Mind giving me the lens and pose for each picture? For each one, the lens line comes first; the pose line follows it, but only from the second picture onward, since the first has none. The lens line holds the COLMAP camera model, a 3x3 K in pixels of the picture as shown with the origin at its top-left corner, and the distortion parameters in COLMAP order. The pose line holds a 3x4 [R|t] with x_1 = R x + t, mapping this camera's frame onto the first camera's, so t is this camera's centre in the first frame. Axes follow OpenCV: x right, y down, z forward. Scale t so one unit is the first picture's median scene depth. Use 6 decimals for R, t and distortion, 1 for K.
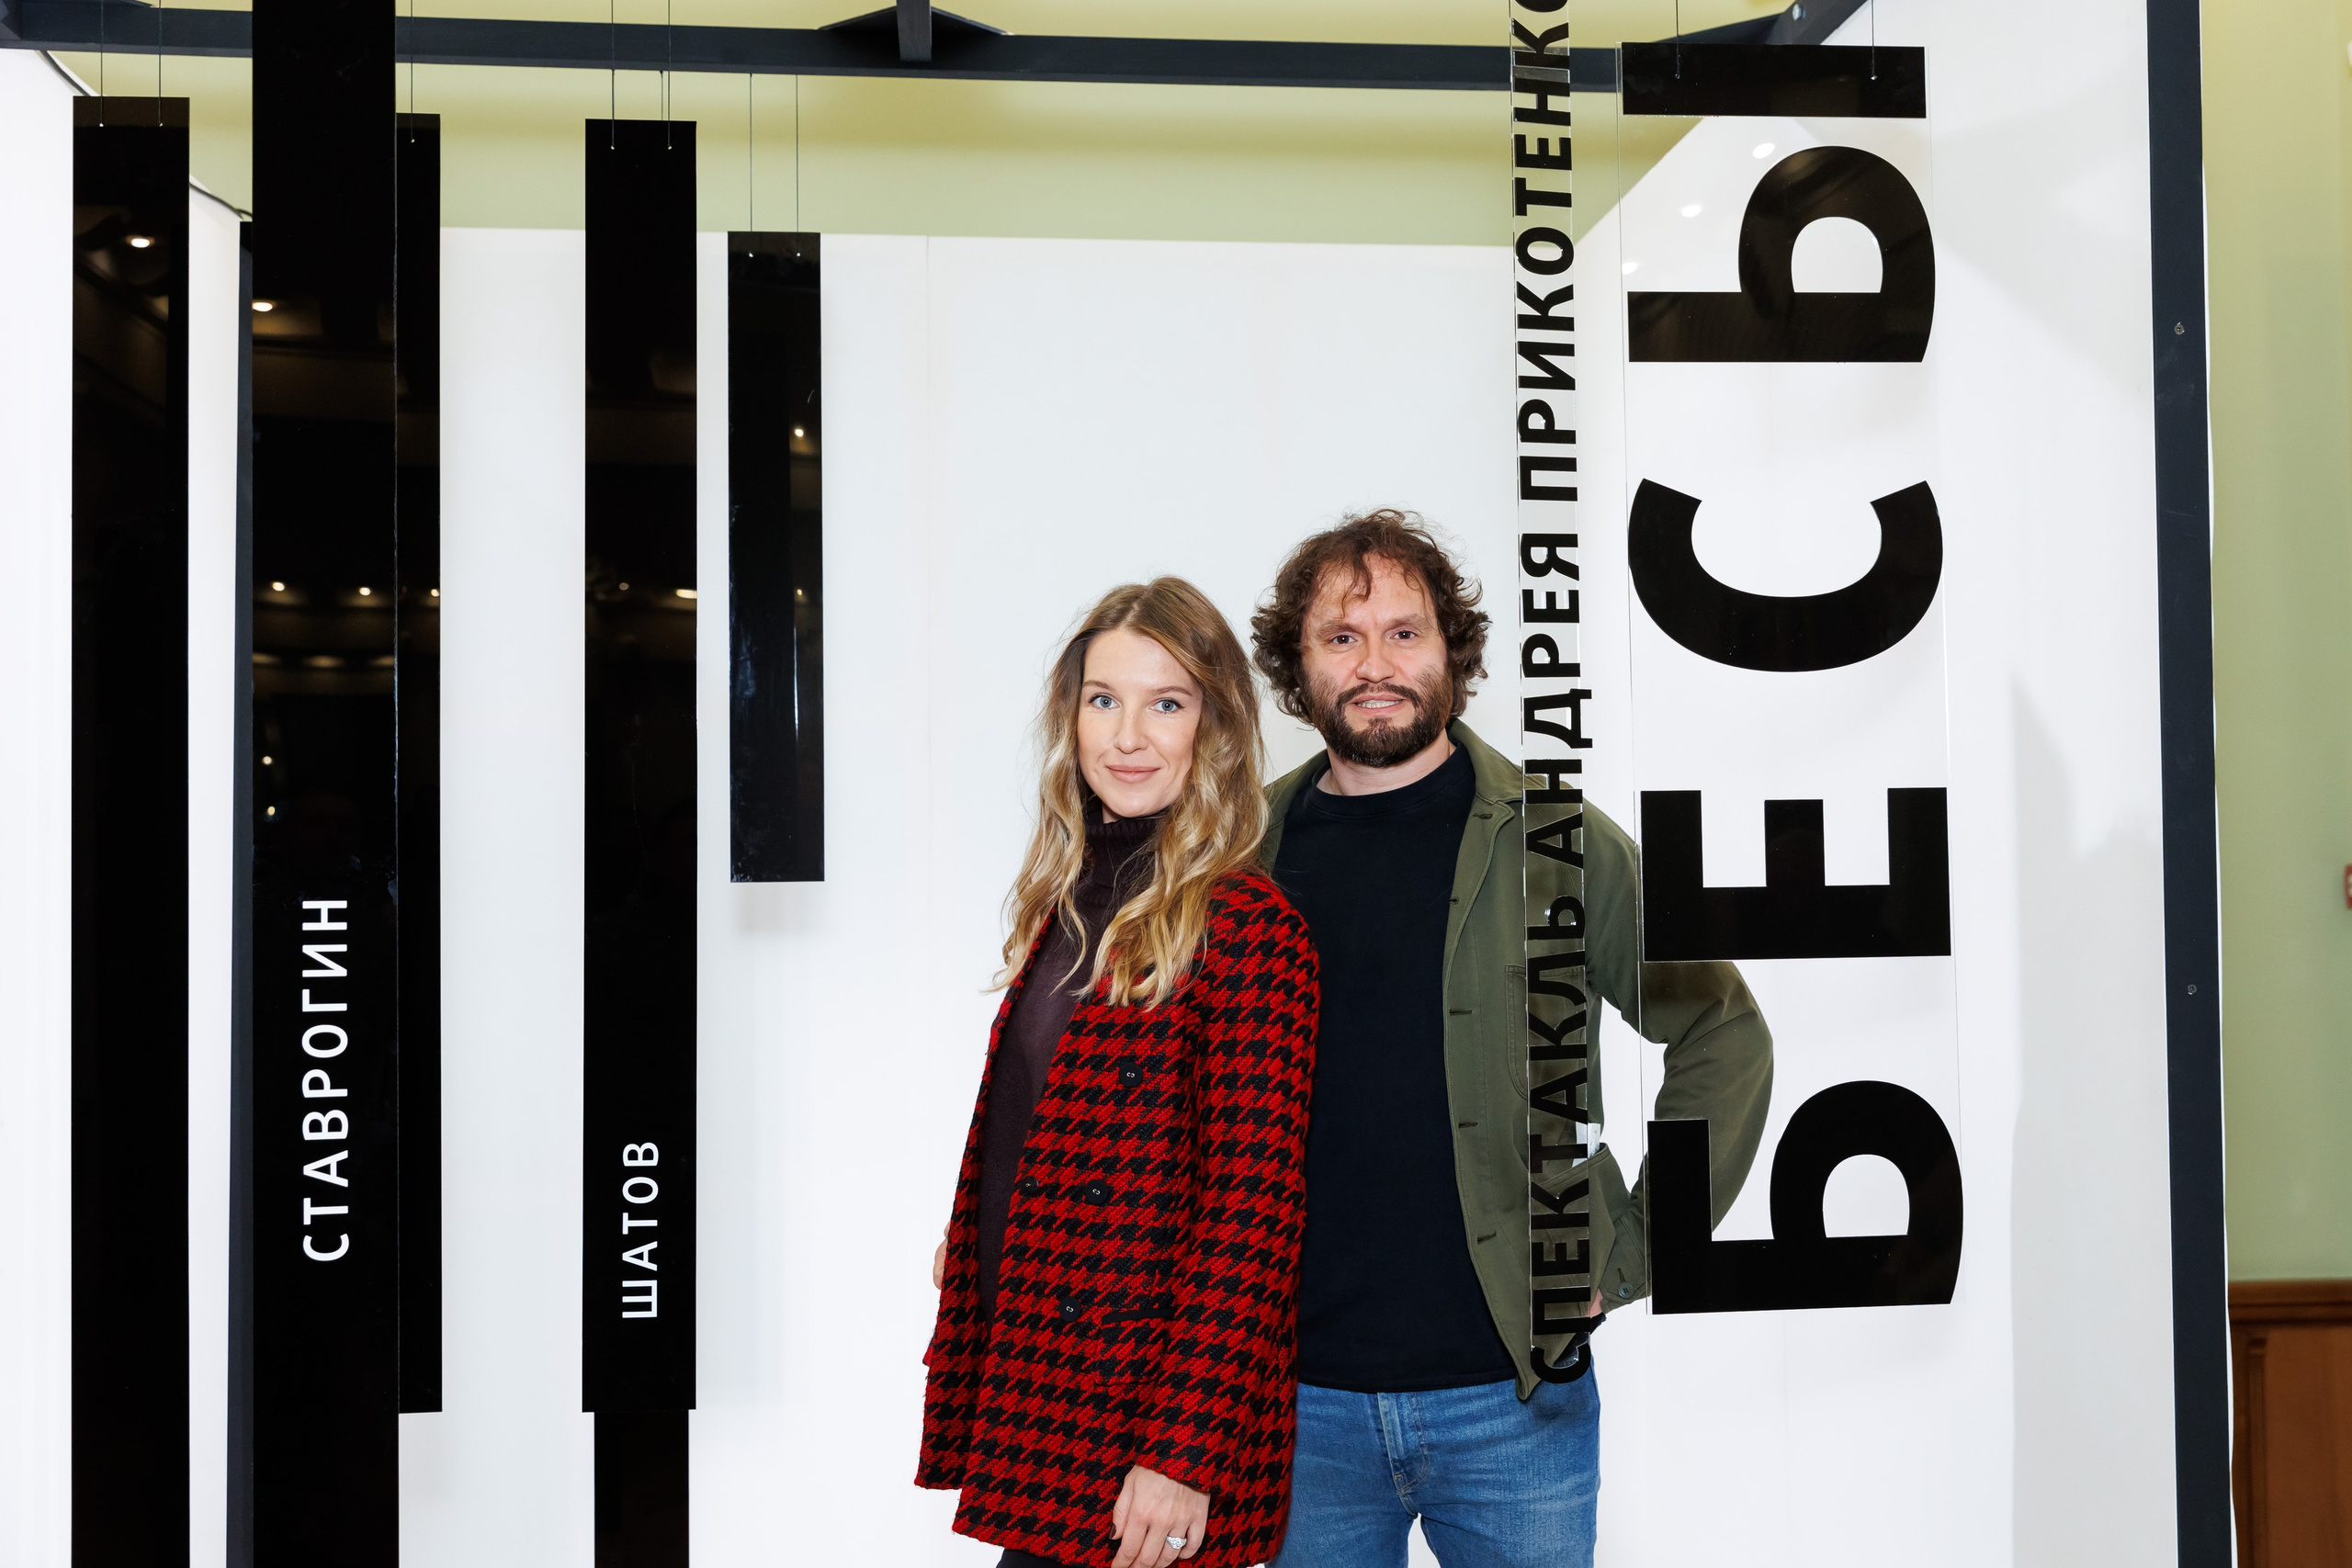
lens RADIAL K [[2765.8, 0, 1258.9], [0, 2765.8, 769.8], [0, 0, 1]] dist [-0.002837, 0.000000]
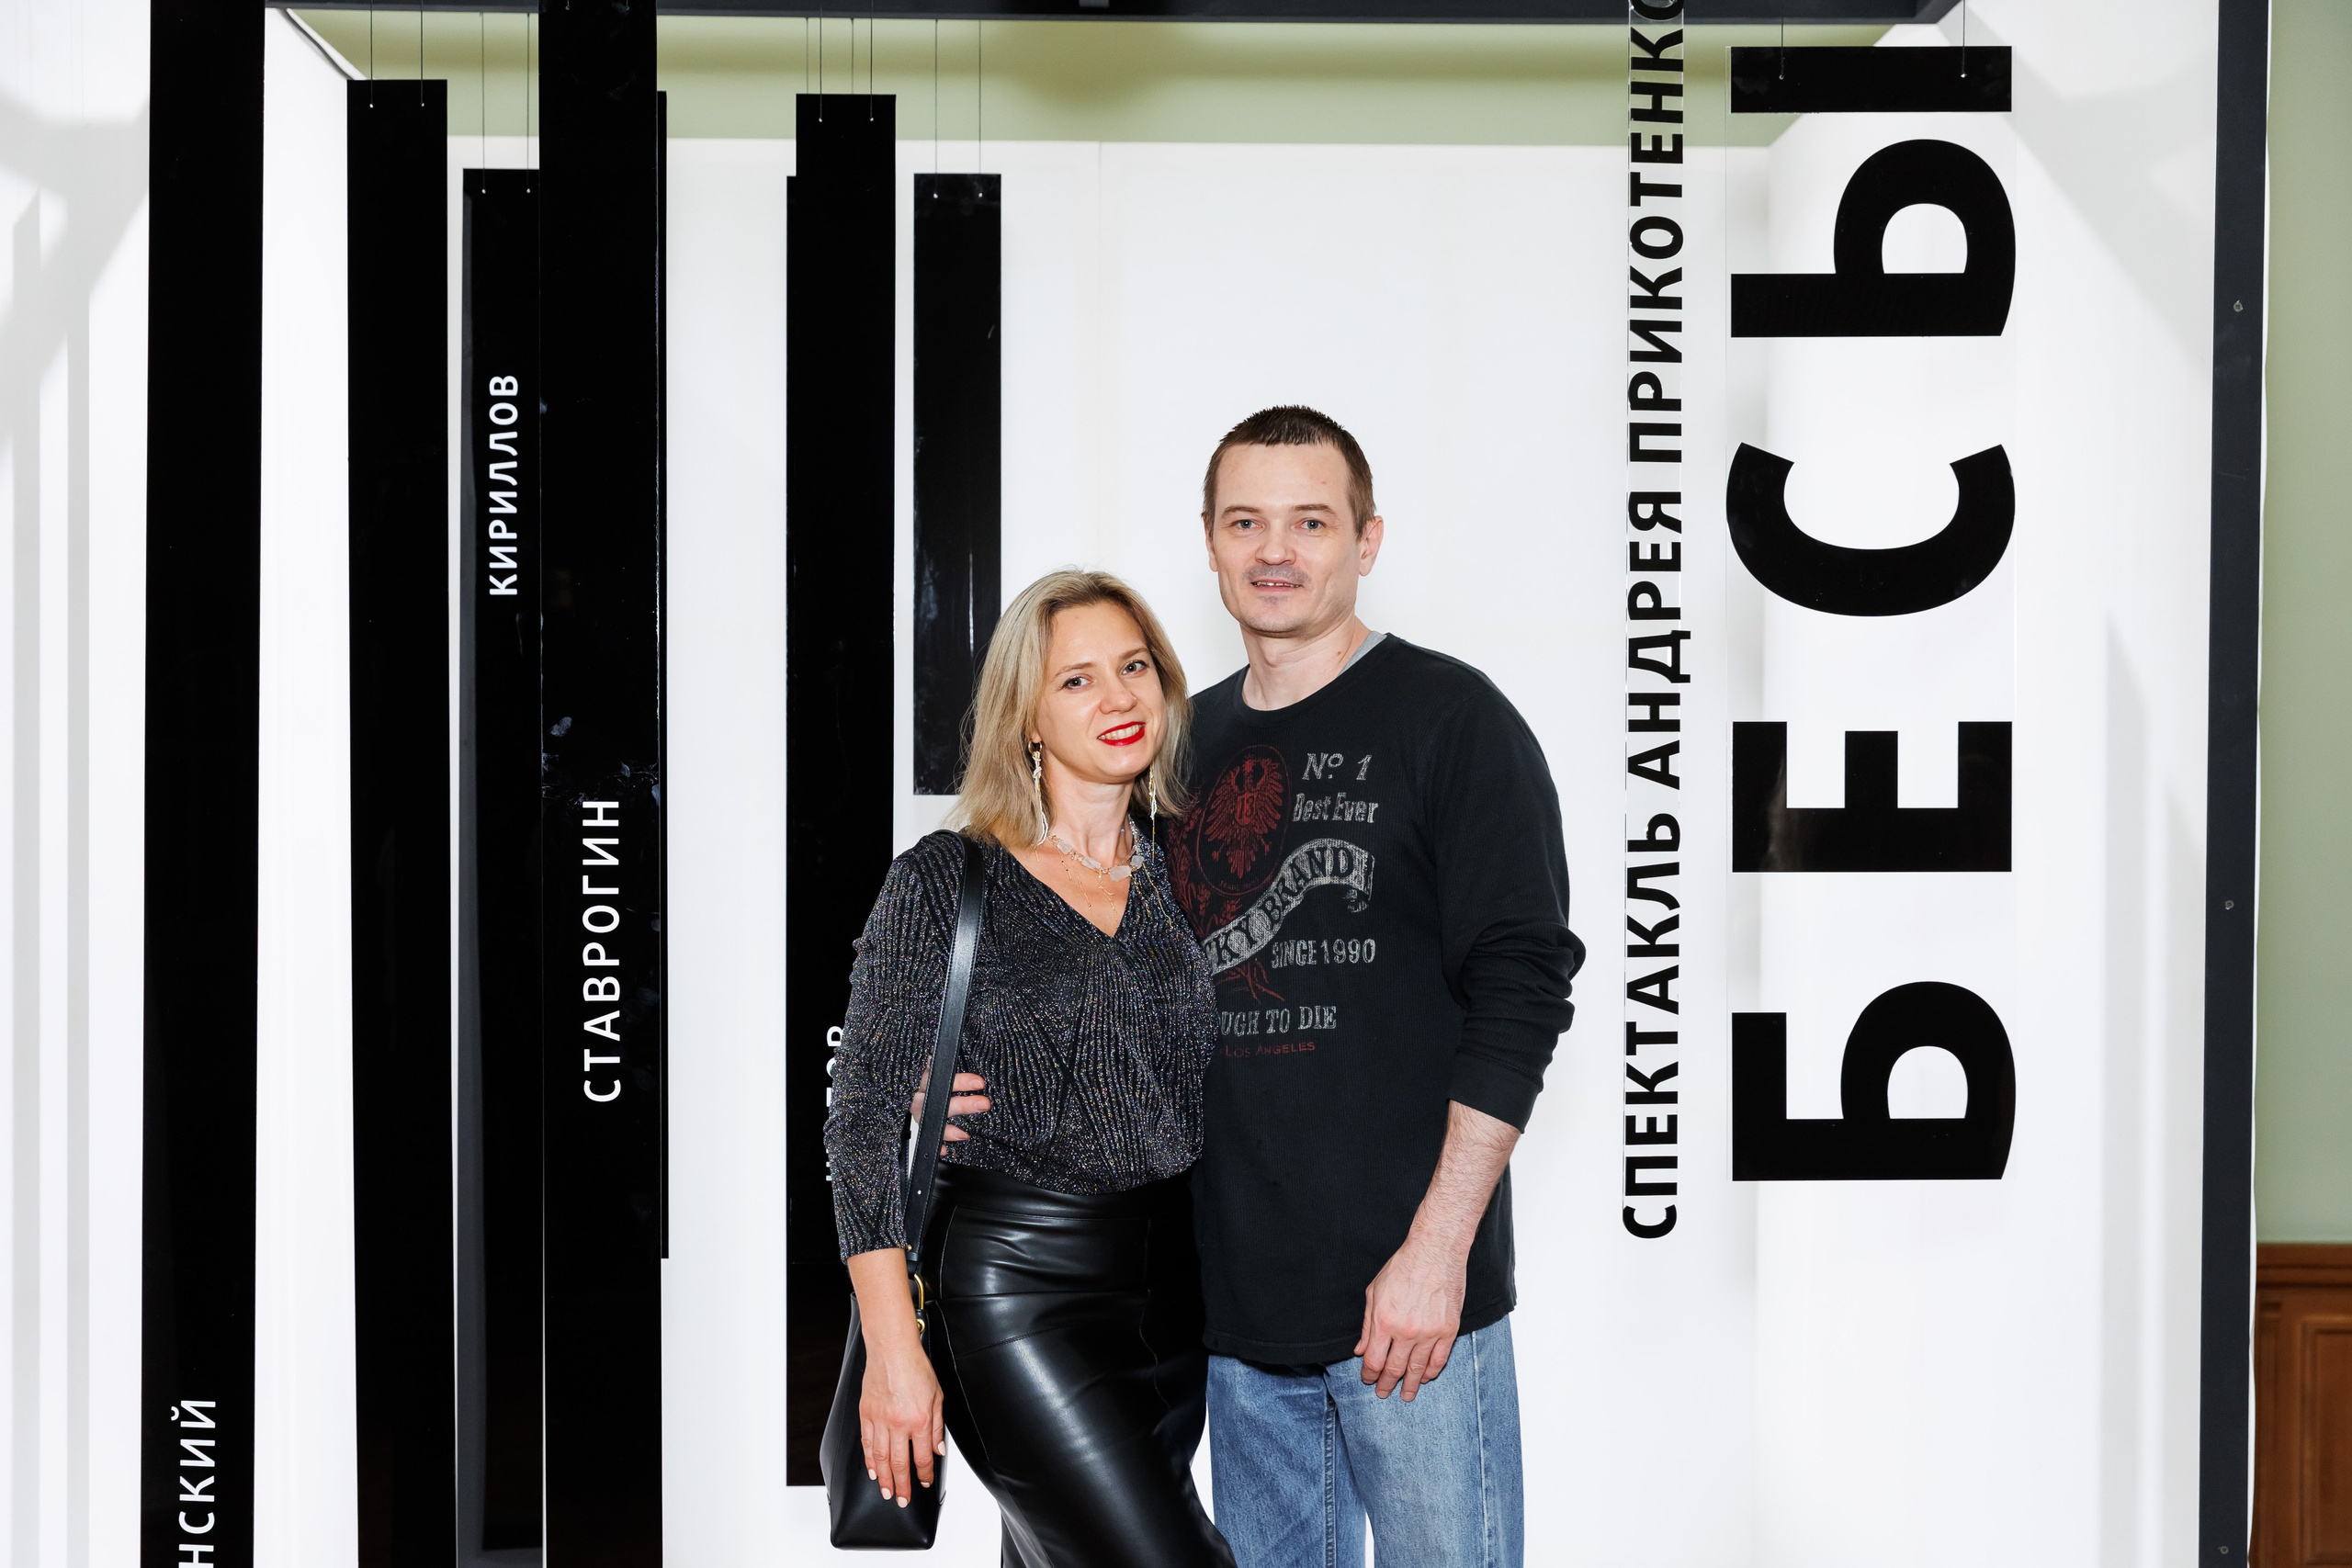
lens RADIAL K [[3476.2, 0, 1128.6], [0, 3476.2, 891.5], [0, 0, 1]] dist [-0.001743, 0.000000]
pose [[0.994438, 0.016783, -0.103982, 0.041643], [-0.010205, 0.997932, 0.063469, -0.010579], [0.104832, -0.062055, 0.992552, -0.436641]]
